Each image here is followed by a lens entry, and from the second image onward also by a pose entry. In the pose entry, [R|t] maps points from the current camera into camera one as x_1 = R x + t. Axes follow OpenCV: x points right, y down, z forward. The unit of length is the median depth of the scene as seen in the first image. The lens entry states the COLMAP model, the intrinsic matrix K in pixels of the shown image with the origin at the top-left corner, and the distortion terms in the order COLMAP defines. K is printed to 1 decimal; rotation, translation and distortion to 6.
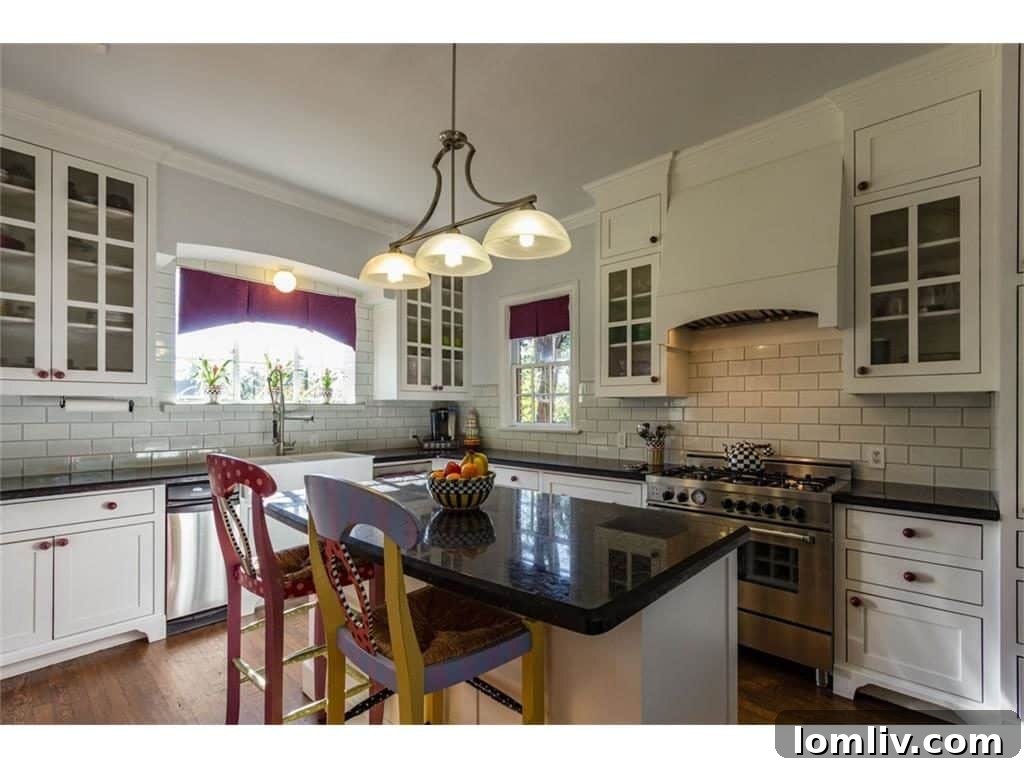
lens RADIAL K [[475.0, 0, 514.2], [0, 475.0, 406.3], [0, 0, 1]] dist [0.002101, 0.000048]
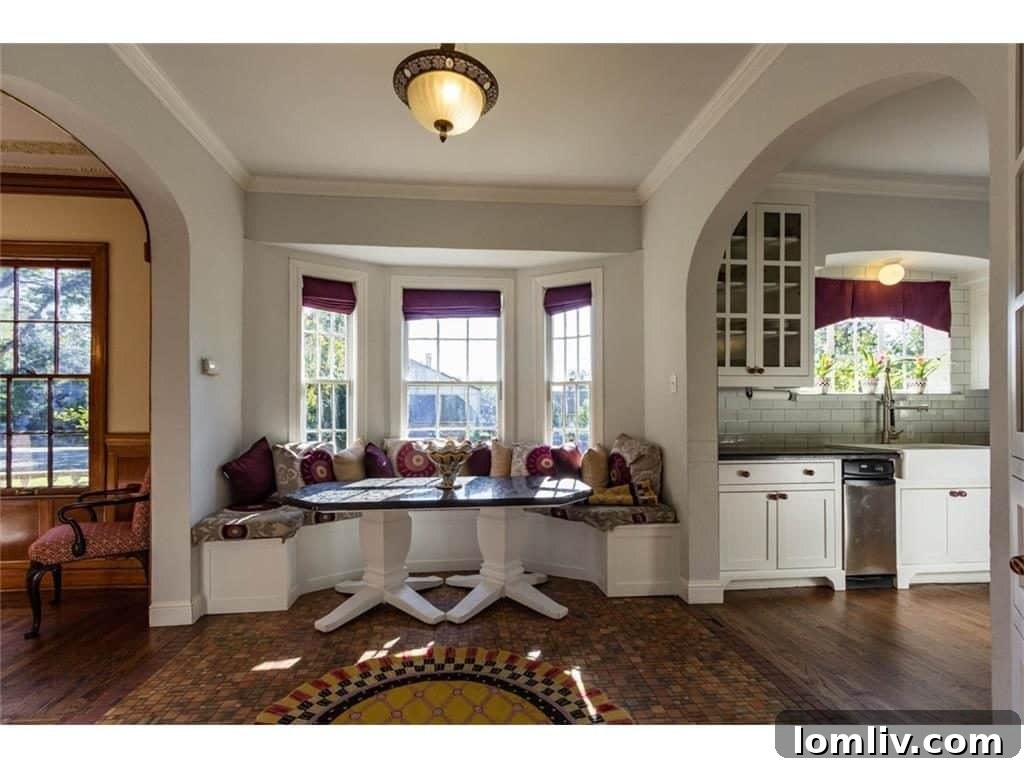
lens RADIAL K [[475.0, 0, 514.2], [0, 475.0, 406.3], [0, 0, 1]] dist [0.002101, 0.000048]
pose [[0.741481, -0.000538, -0.670973, -0.450305], [-0.000909, 0.999998, -0.001806, 0.028408], [0.670973, 0.001949, 0.741479, -0.349429]]
